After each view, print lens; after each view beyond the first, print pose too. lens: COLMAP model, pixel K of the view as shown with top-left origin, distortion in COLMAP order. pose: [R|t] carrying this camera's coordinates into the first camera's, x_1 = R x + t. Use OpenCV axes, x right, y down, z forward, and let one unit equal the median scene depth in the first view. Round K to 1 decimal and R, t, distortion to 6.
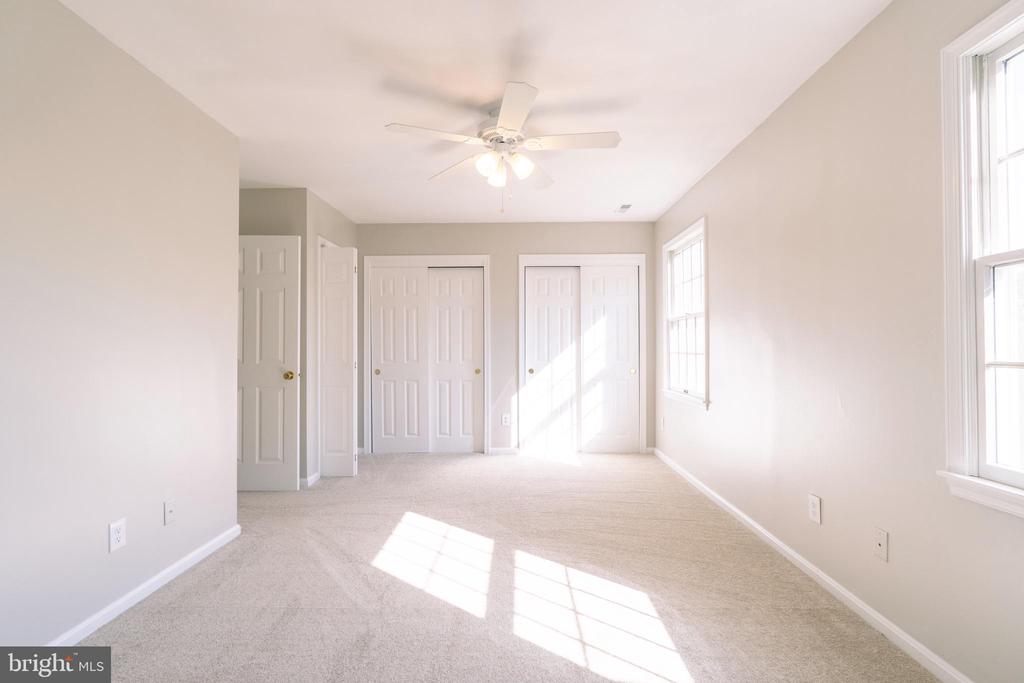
lens RADIAL K [[472.9, 0, 515.5], [0, 472.9, 344.5], [0, 0, 1]] dist [-0.010826, 0.000459]
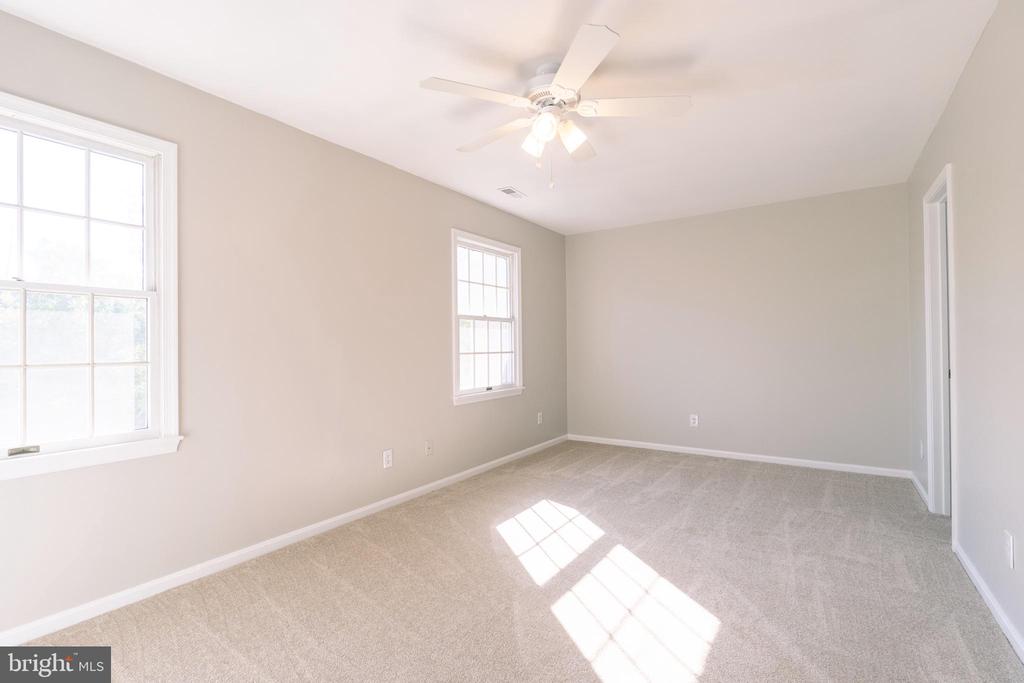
lens RADIAL K [[465.7, 0, 509.9], [0, 465.7, 343.8], [0, 0, 1]] dist [-0.007972, 0.001406]
pose [[-0.825294, 0.016922, 0.564450, -0.490148], [0.010233, 0.999835, -0.015013, 0.018679], [-0.564611, -0.006614, -0.825331, 1.958700]]
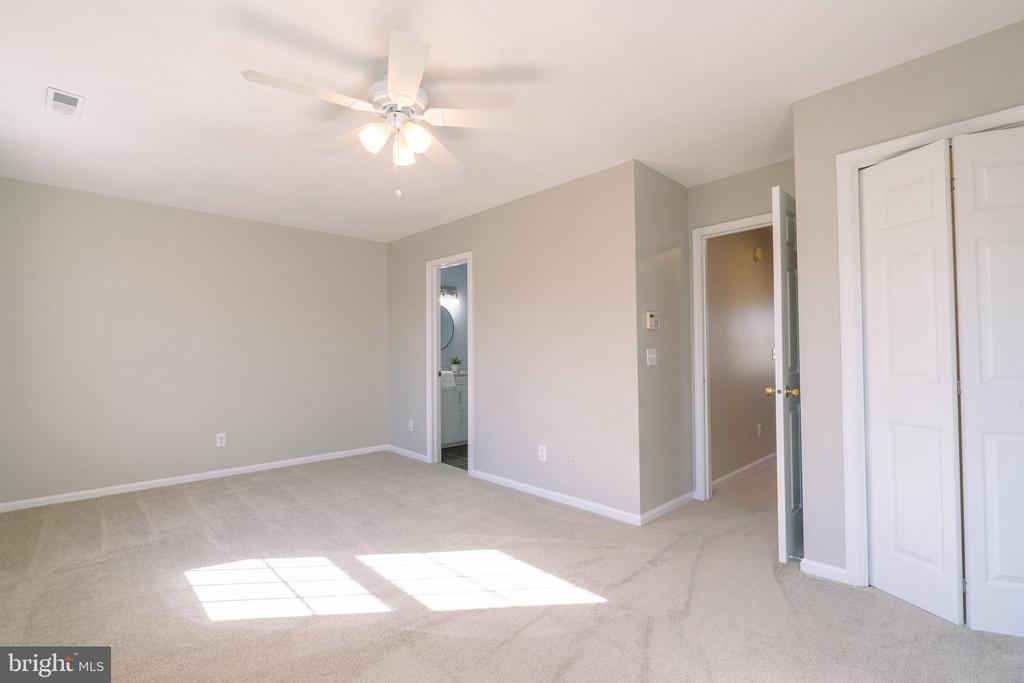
lens RADIAL K [[465.7, 0, 509.9], [0, 465.7, 343.8], [0, 0, 1]] dist [-0.007972, 0.001406]
pose [[-0.720586, -0.005949, -0.693340, 0.460351], [0.013119, 0.999667, -0.022212, 0.006996], [0.693241, -0.025101, -0.720269, 1.957747]]
